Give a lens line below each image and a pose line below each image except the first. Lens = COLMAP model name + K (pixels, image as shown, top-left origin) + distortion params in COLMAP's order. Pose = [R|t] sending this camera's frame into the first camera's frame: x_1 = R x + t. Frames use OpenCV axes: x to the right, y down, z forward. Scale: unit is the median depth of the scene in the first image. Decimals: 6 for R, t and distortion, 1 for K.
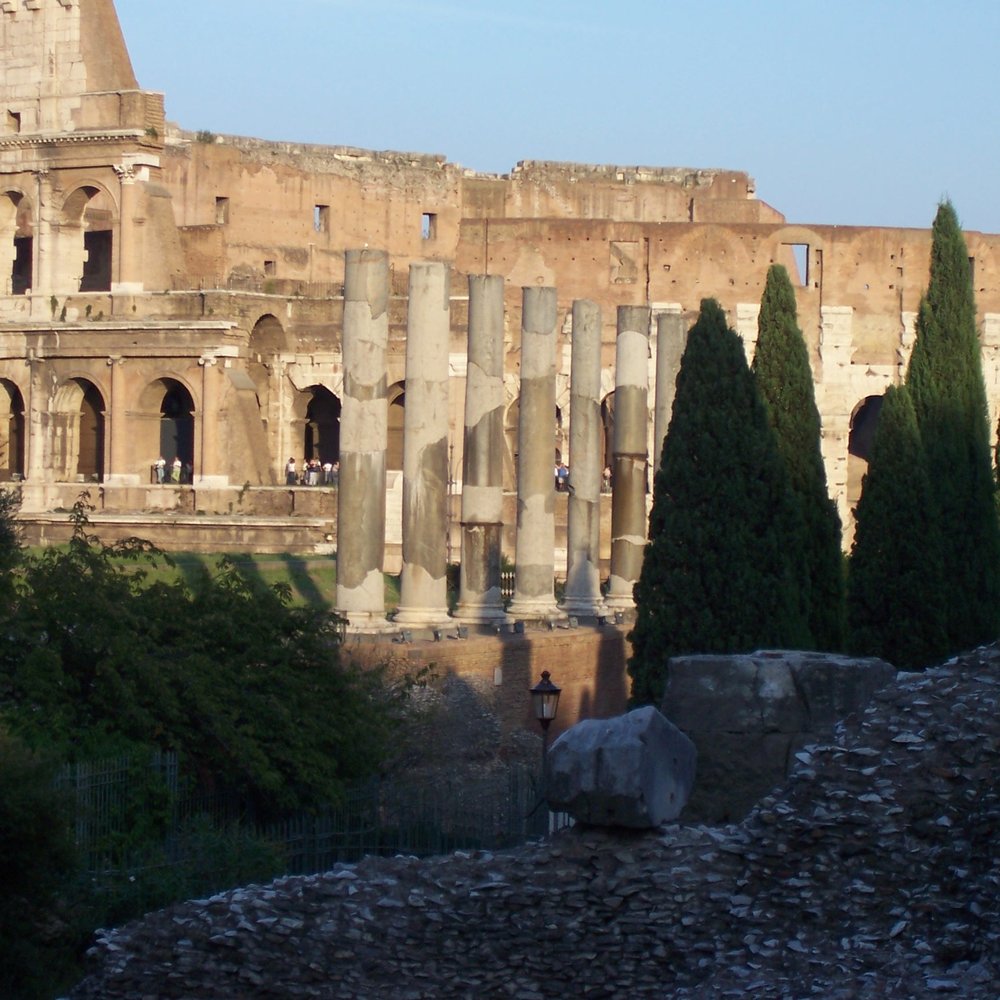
lens RADIAL K [[3958.9, 0, 499.1], [0, 3958.9, 500.0], [0, 0, 1]] dist [-0.091616, 0.000000]
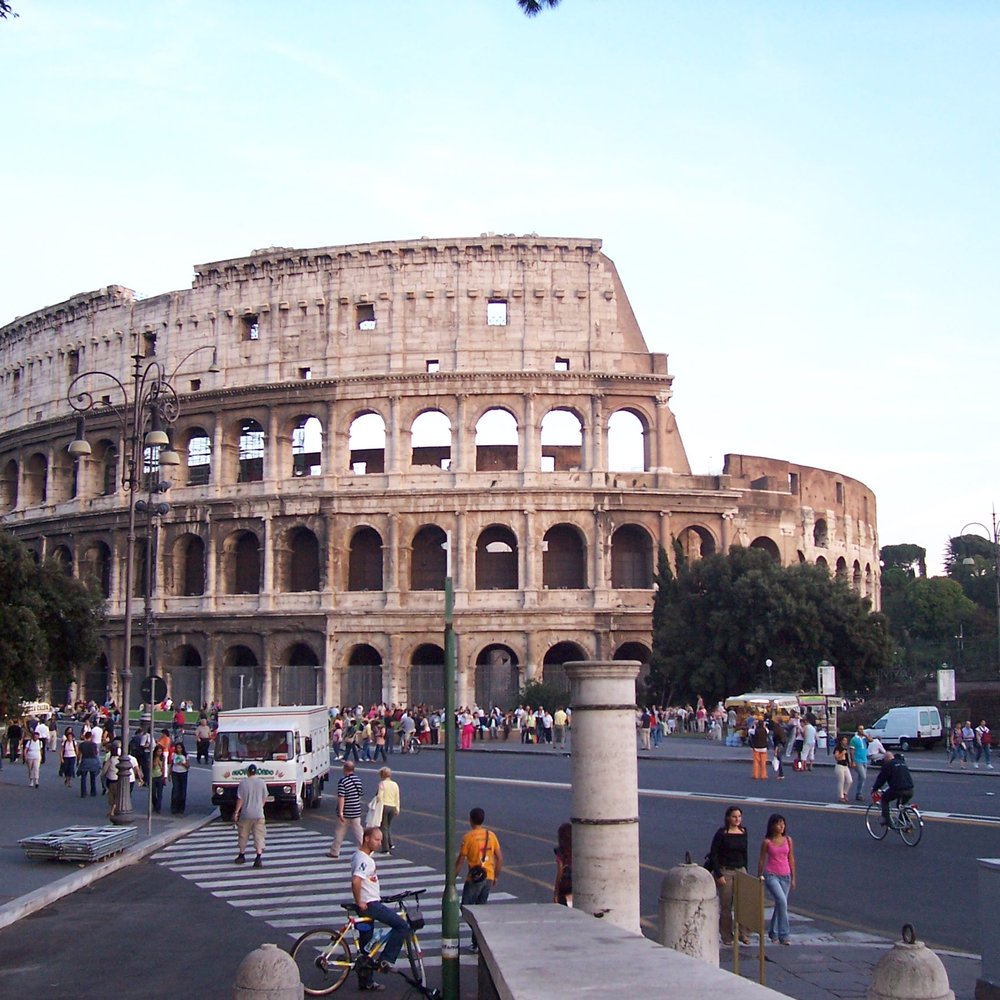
lens RADIAL K [[1308.5, 0, 500.9], [0, 1308.5, 502.0], [0, 0, 1]] dist [-0.182690, 0.000000]
pose [[0.703293, 0.079299, 0.706464, -0.518438], [0.016214, 0.991711, -0.127459, 0.026956], [-0.710715, 0.101095, 0.696178, 0.668239]]
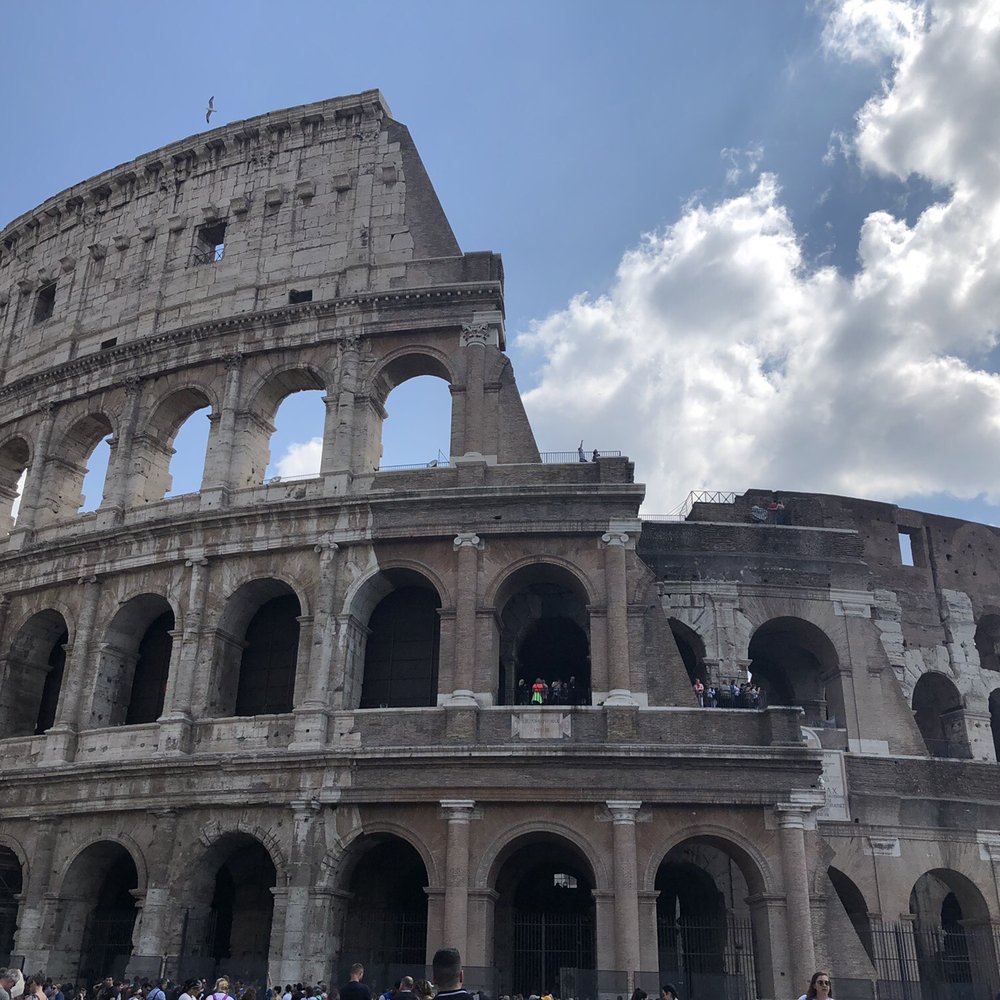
lens RADIAL K [[1087.6, 0, 492.7], [0, 1087.6, 497.0], [0, 0, 1]] dist [0.020712, 0.000000]
pose [[0.917467, 0.165794, 0.361616, -0.166124], [-0.004515, 0.913296, -0.407272, 0.040202], [-0.397785, 0.372026, 0.838668, 0.815608]]
